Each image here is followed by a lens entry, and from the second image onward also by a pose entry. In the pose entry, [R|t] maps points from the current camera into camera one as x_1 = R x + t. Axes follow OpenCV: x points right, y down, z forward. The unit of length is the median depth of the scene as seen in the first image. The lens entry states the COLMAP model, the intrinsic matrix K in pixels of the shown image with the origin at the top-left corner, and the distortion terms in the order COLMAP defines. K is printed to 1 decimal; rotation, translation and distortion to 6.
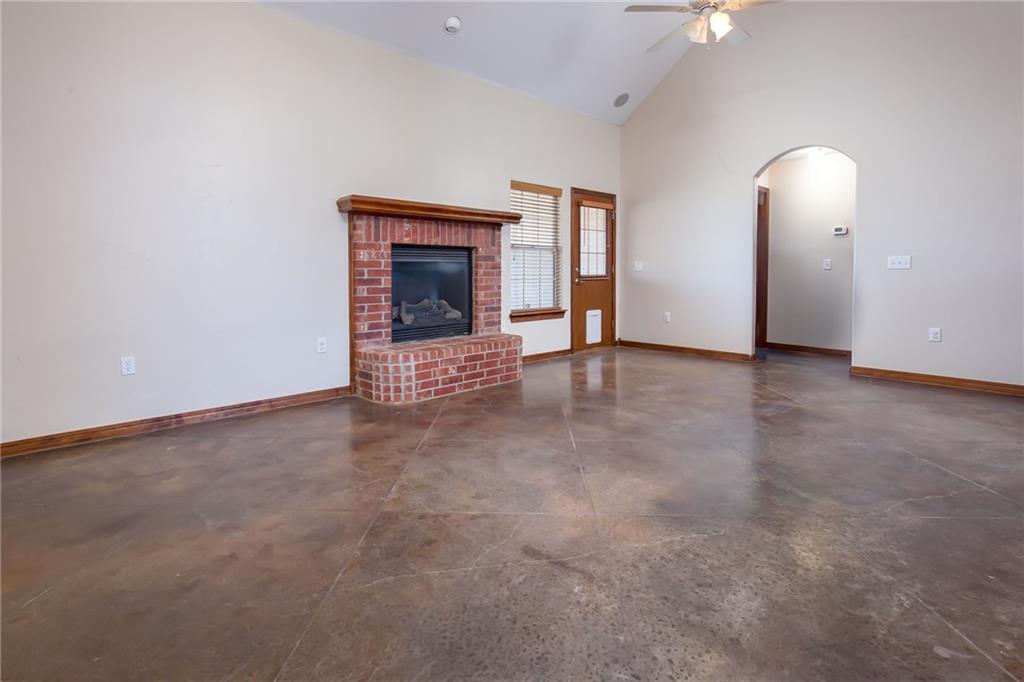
lens RADIAL K [[472.7, 0, 512.0], [0, 472.7, 341.0], [0, 0, 1]] dist [-0.003918, -0.000096]
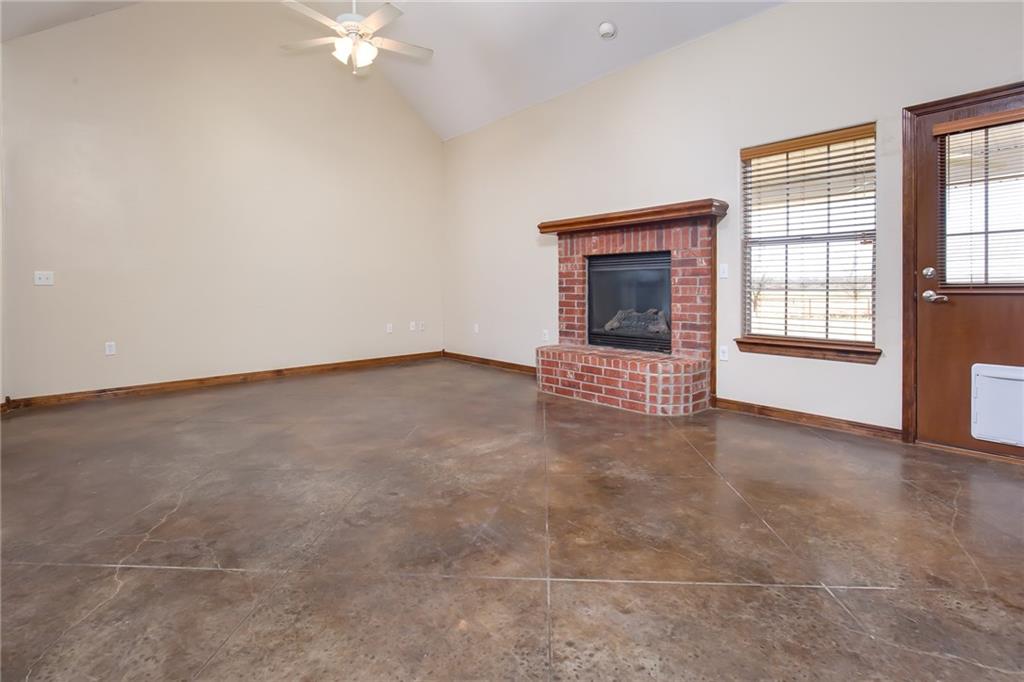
lens RADIAL K [[497.2, 0, 512.0], [0, 497.2, 341.0], [0, 0, 1]] dist [0.000581, 0.000059]
pose [[-0.020296, 0.119320, -0.992648, 0.911005], [-0.130865, 0.983994, 0.120956, -0.121687], [0.991192, 0.132358, -0.004357, 0.823509]]
